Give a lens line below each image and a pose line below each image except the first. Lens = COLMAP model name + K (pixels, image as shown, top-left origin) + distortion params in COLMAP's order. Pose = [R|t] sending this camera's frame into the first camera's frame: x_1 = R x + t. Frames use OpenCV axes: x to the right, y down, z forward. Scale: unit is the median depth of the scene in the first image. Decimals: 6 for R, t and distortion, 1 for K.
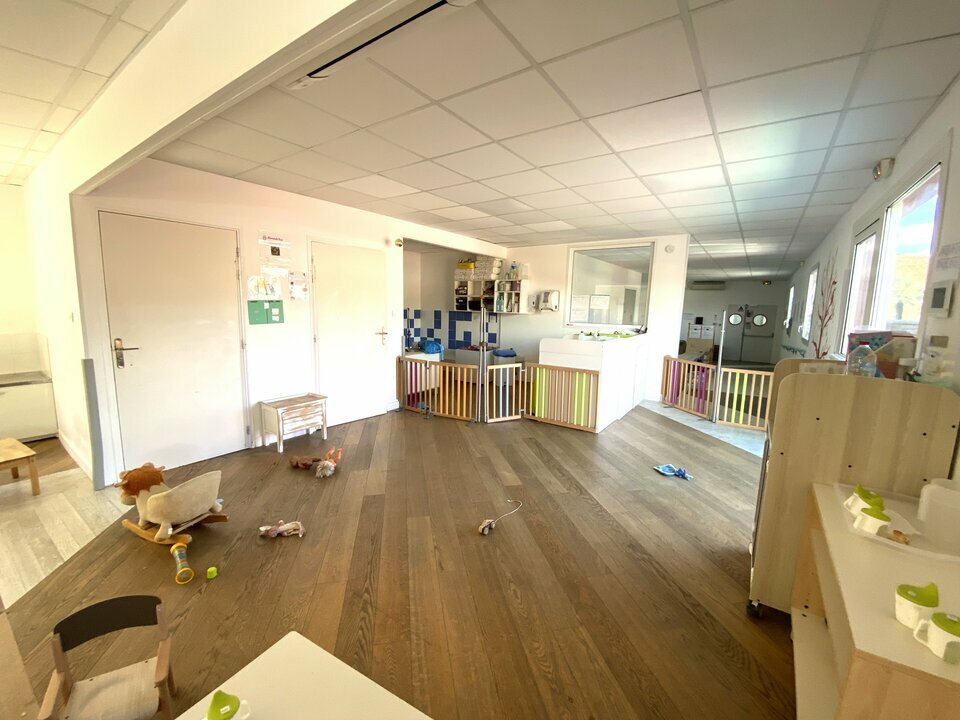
lens RADIAL K [[389.5, 0, 486.7], [0, 389.5, 361.8], [0, 0, 1]] dist [-0.012084, -0.001130]
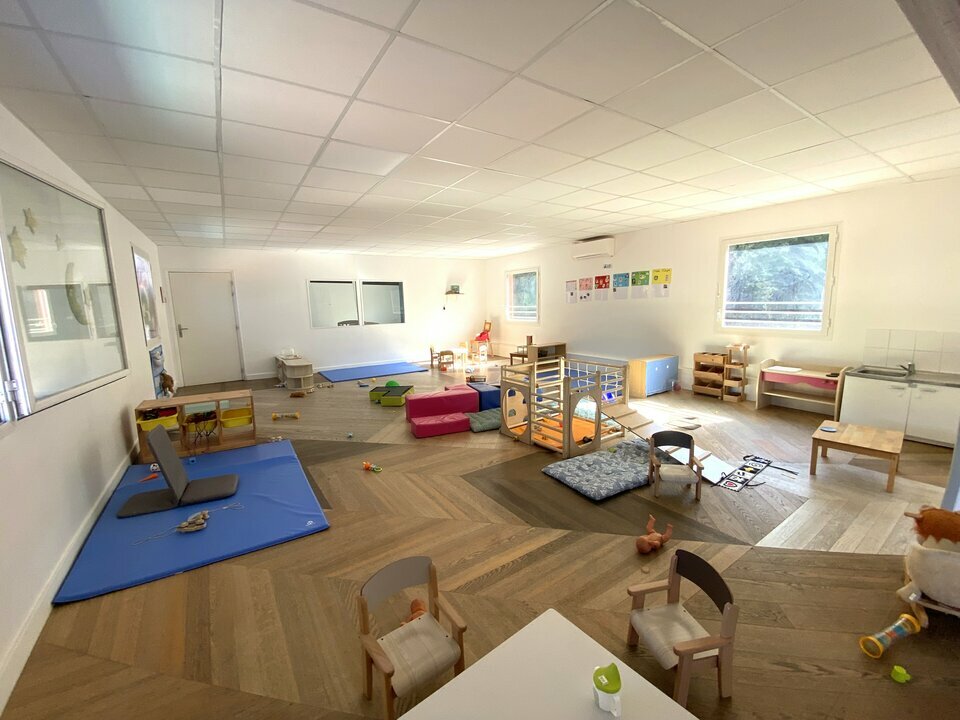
lens RADIAL K [[389.5, 0, 483.8], [0, 389.5, 360.2], [0, 0, 1]] dist [-0.012084, -0.001130]
pose [[-0.368718, 0.113050, -0.922641, 0.128215], [-0.109924, 0.980309, 0.164046, -0.048461], [0.923019, 0.161907, -0.349031, 0.341182]]
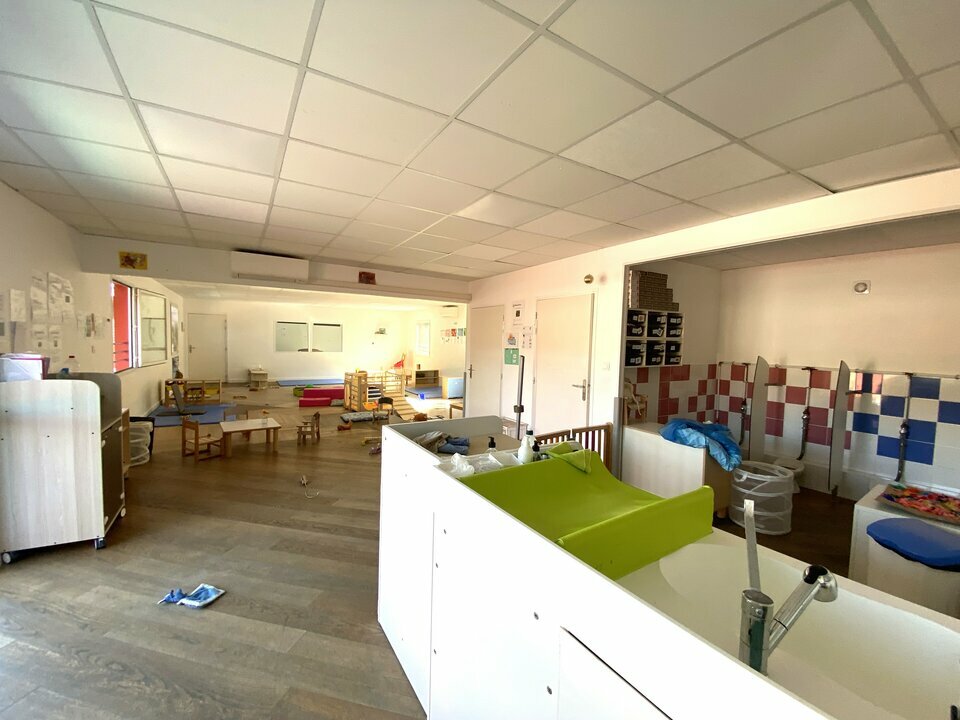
lens RADIAL K [[389.5, 0, 486.3], [0, 389.5, 360.0], [0, 0, 1]] dist [-0.012084, -0.001130]
pose [[-0.383128, 0.002742, -0.923691, 1.206697], [-0.161270, 0.984438, 0.069813, -0.304802], [0.909508, 0.175711, -0.376723, 2.214653]]
